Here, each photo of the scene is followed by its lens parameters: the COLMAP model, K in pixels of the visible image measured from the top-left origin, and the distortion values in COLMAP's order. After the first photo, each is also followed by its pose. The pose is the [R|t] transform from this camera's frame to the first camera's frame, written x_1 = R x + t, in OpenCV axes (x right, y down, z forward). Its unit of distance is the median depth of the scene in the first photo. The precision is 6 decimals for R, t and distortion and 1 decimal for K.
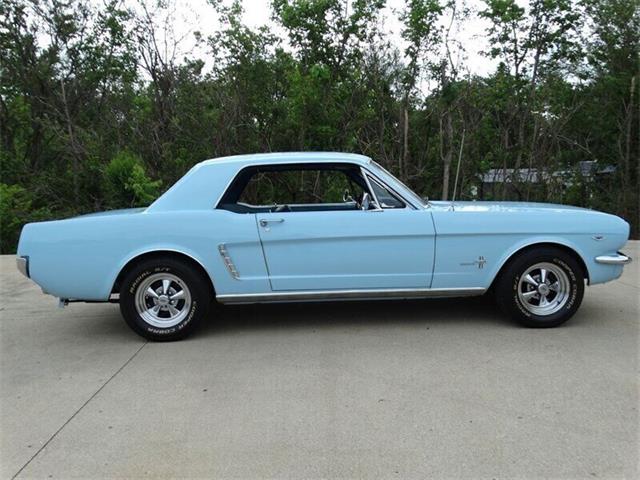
lens RADIAL K [[613.5, 0, 320.6], [0, 613.5, 237.5], [0, 0, 1]] dist [0.005479, 0.000000]
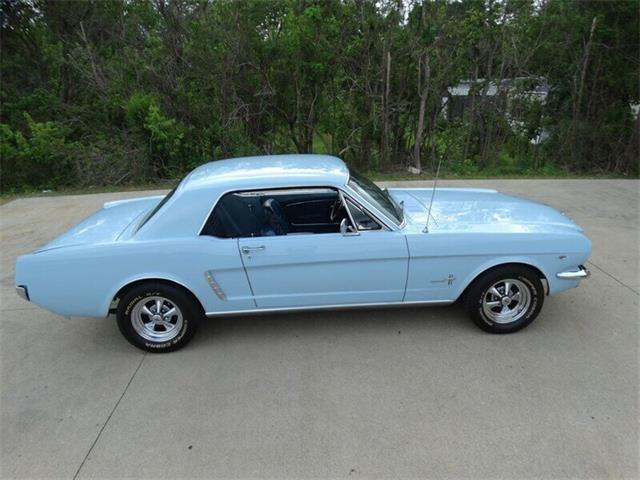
lens RADIAL K [[481.1, 0, 322.6], [0, 481.1, 245.7], [0, 0, 1]] dist [-0.006332, 0.018574]
pose [[0.999939, -0.010129, 0.004437, 0.033913], [0.008788, 0.971427, 0.237178, -0.219059], [-0.006712, -0.237124, 0.971456, 0.196566]]
